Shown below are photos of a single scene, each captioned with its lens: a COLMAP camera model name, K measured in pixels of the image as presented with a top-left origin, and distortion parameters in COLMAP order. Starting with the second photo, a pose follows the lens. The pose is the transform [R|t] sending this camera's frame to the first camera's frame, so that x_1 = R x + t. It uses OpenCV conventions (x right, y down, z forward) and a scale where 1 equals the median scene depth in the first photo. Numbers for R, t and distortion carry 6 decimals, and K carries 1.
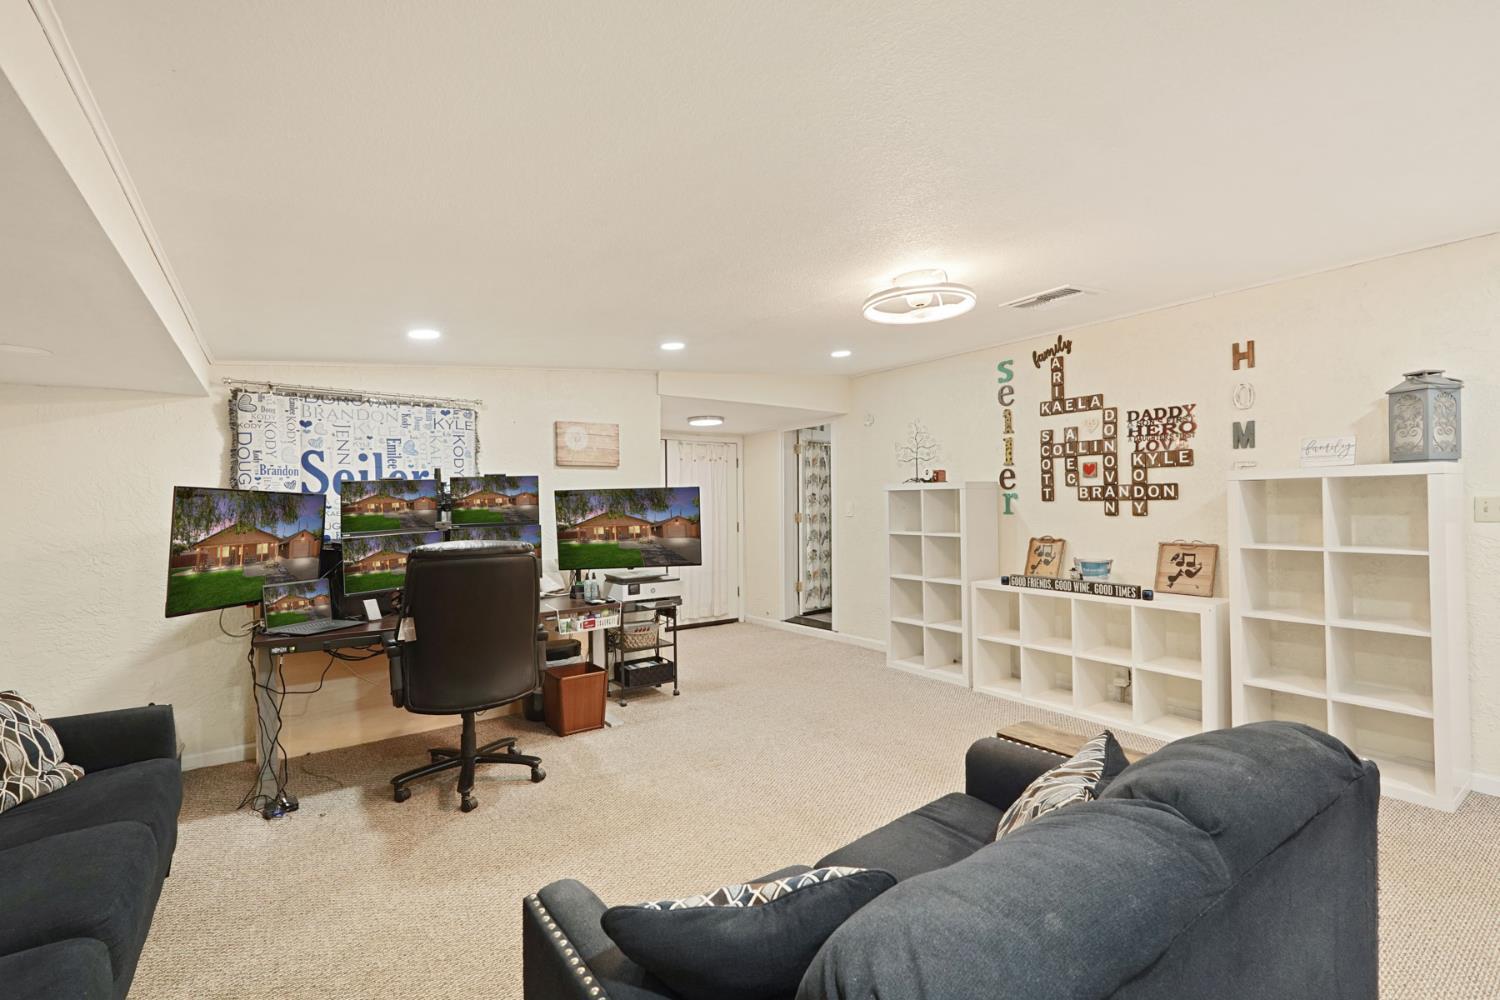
lens RADIAL K [[666.4, 0, 760.8], [0, 666.4, 493.8], [0, 0, 1]] dist [-0.010067, 0.007110]
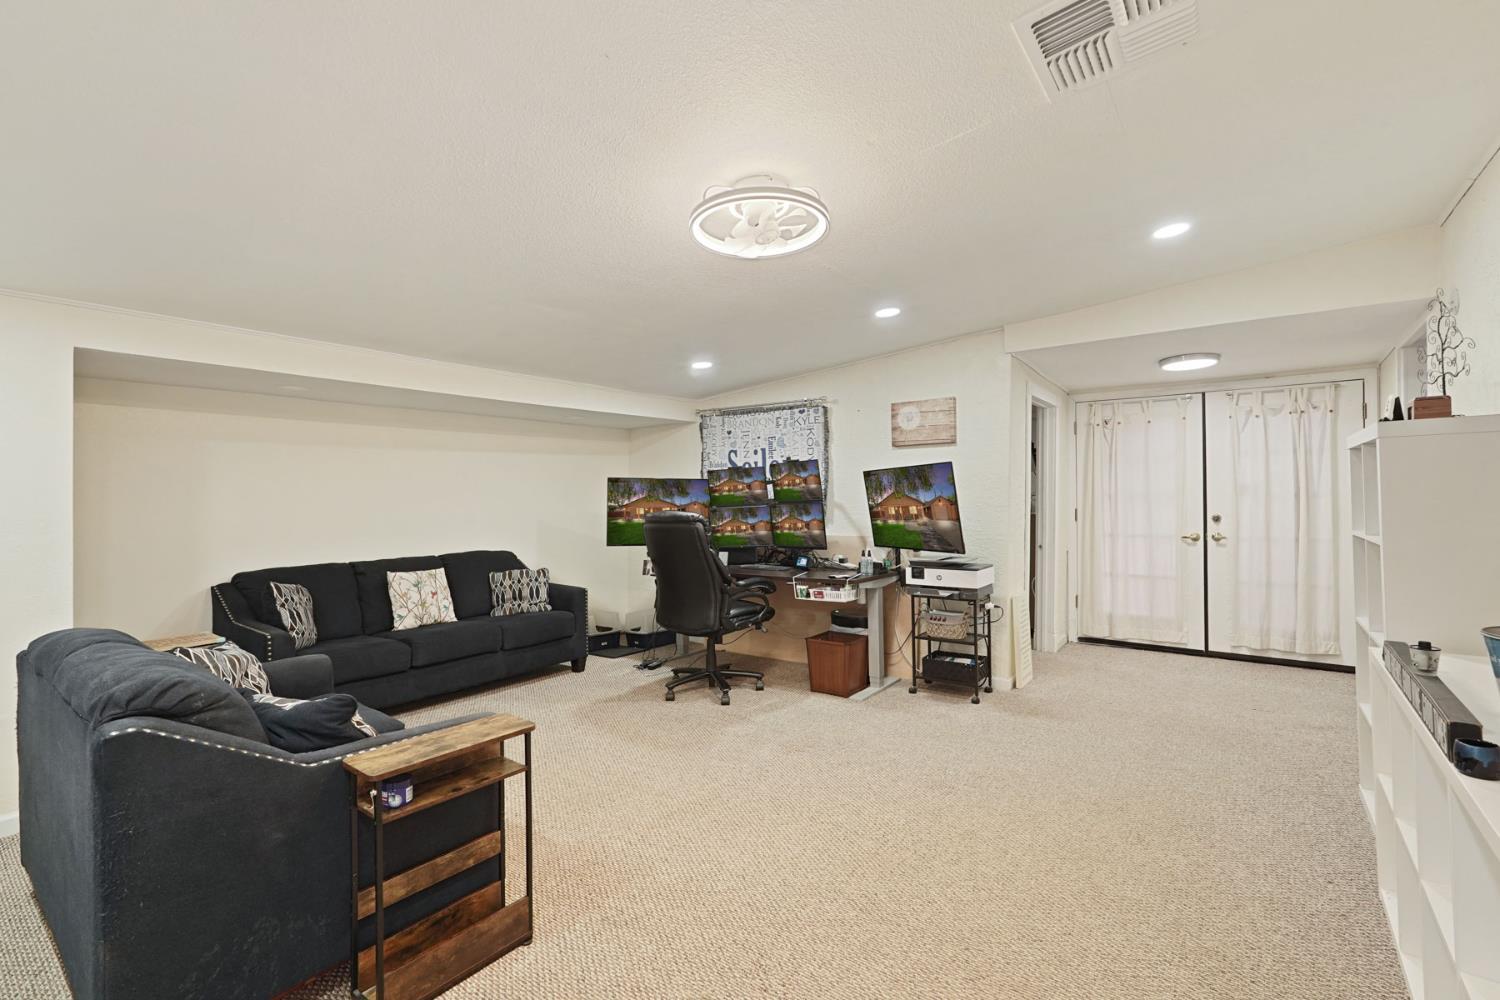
lens RADIAL K [[666.4, 0, 751.1], [0, 666.4, 491.3], [0, 0, 1]] dist [-0.010067, 0.007110]
pose [[0.301012, -0.002196, -0.953618, 0.741096], [0.020530, 0.999781, 0.004178, 0.021814], [0.953399, -0.020836, 0.300991, 0.572608]]
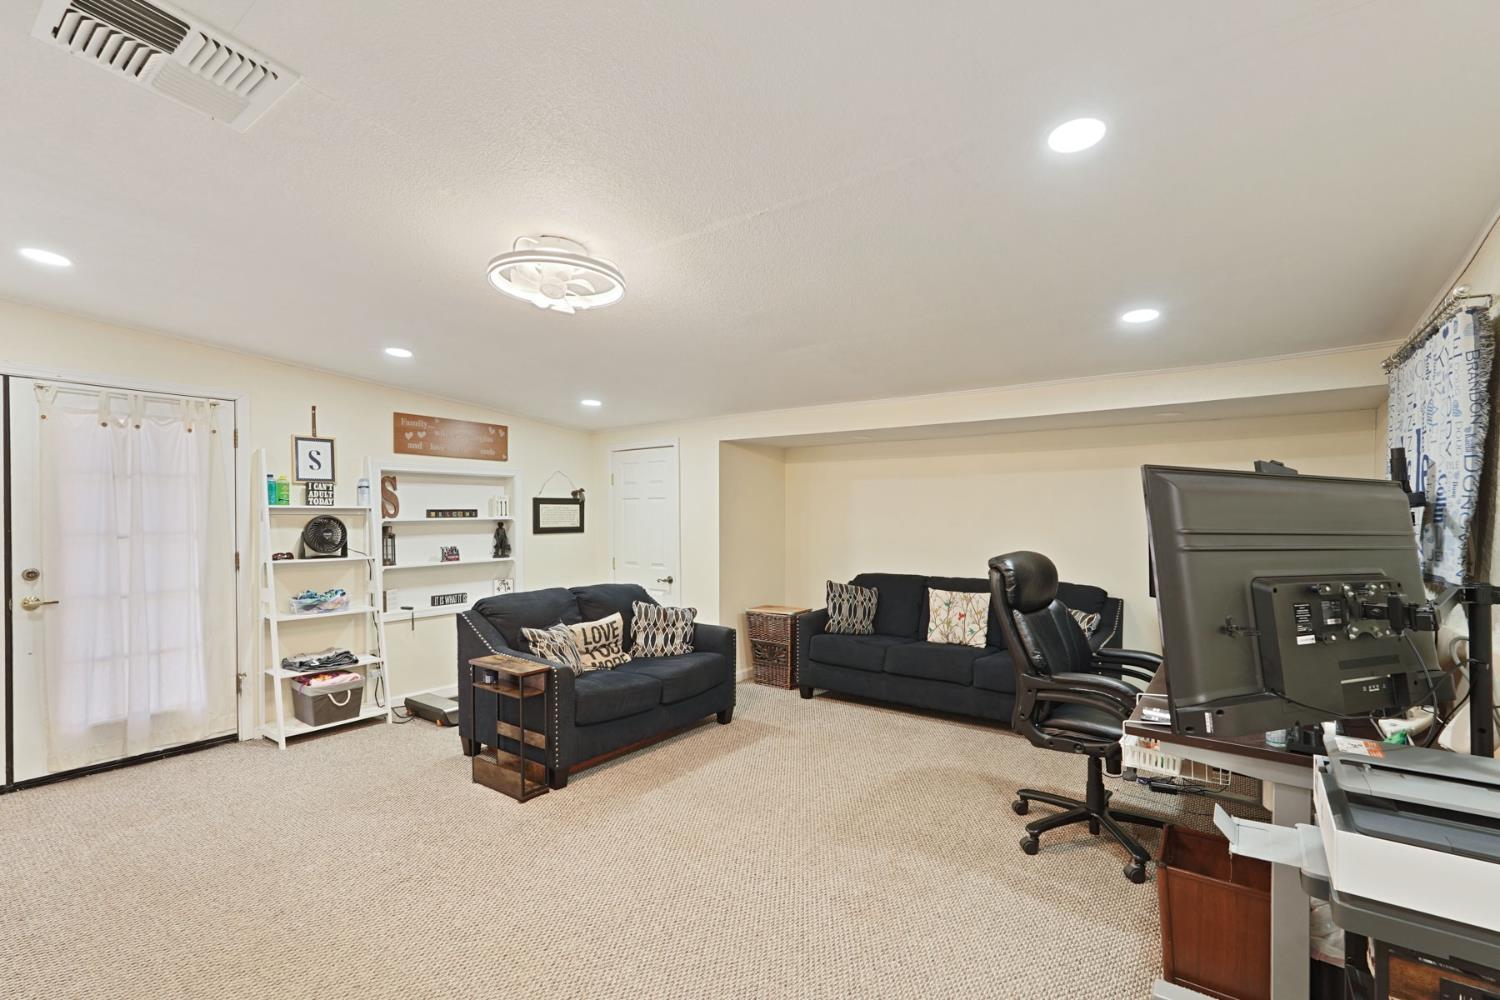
lens RADIAL K [[666.4, 0, 753.2], [0, 666.4, 523.7], [0, 0, 1]] dist [-0.010067, 0.007110]
pose [[-0.948070, 0.016086, -0.317656, 0.207843], [0.014719, 0.999869, 0.006701, 0.014283], [0.317722, 0.001678, -0.948182, 1.405203]]
